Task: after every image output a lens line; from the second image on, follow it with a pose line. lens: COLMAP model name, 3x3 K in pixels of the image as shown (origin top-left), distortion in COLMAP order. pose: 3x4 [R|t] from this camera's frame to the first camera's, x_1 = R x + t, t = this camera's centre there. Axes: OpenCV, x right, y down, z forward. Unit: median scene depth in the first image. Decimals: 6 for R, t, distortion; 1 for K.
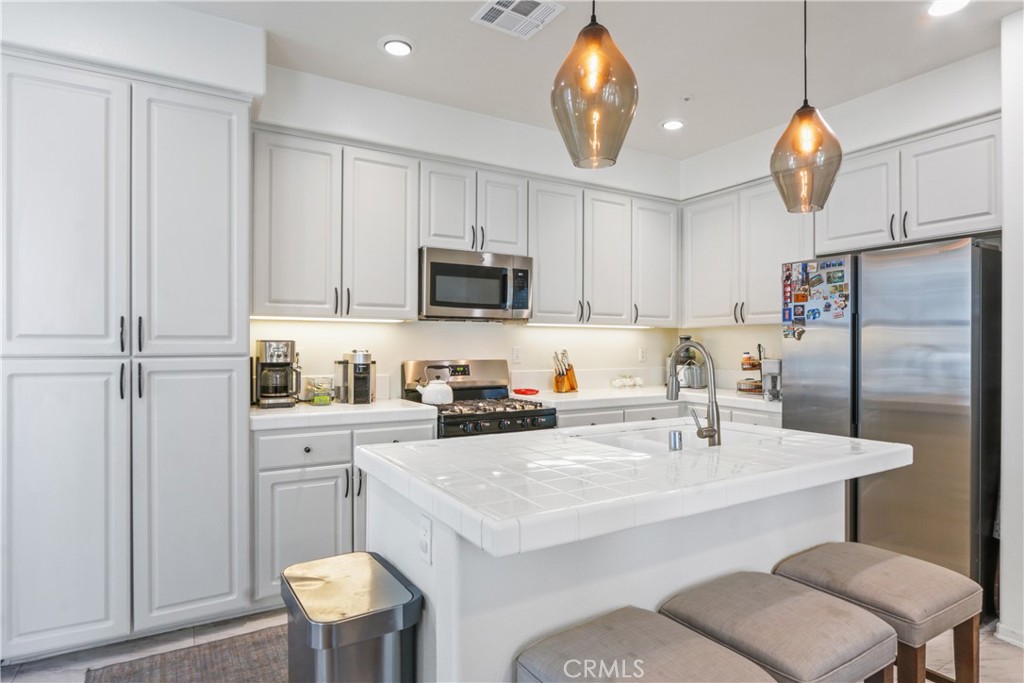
lens RADIAL K [[556.2, 0, 507.5], [0, 556.2, 344.5], [0, 0, 1]] dist [-0.017124, 0.002007]
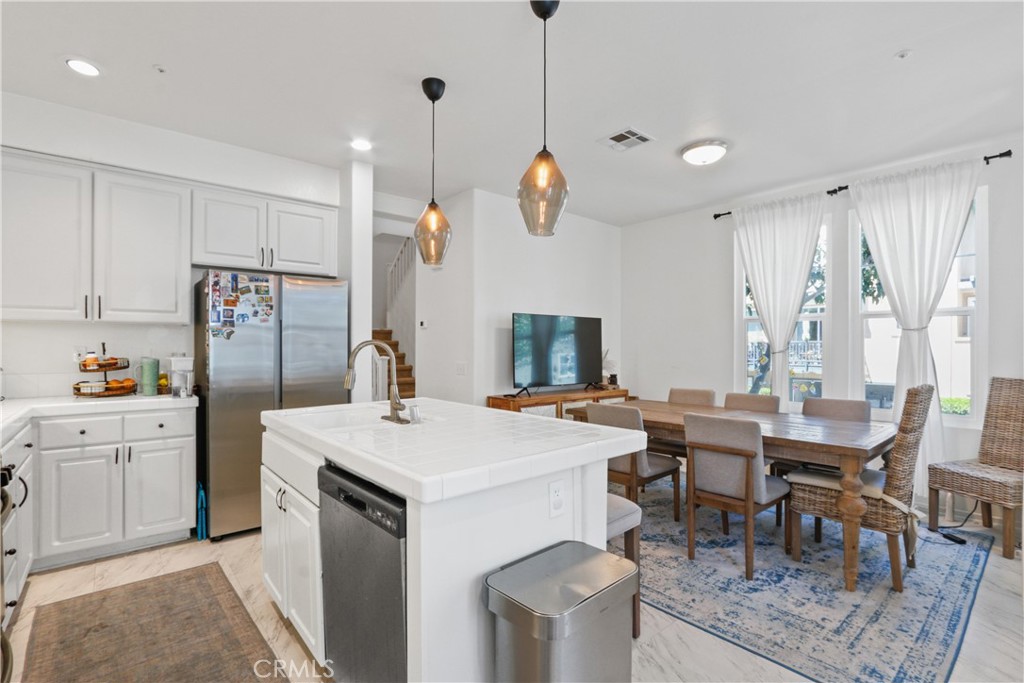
lens RADIAL K [[474.8, 0, 508.8], [0, 474.8, 346.5], [0, 0, 1]] dist [-0.023241, 0.004926]
pose [[-0.167363, -0.002805, 0.985891, -0.547141], [-0.000756, 0.999996, 0.002717, 0.004048], [-0.985895, -0.000291, -0.167365, 0.596928]]
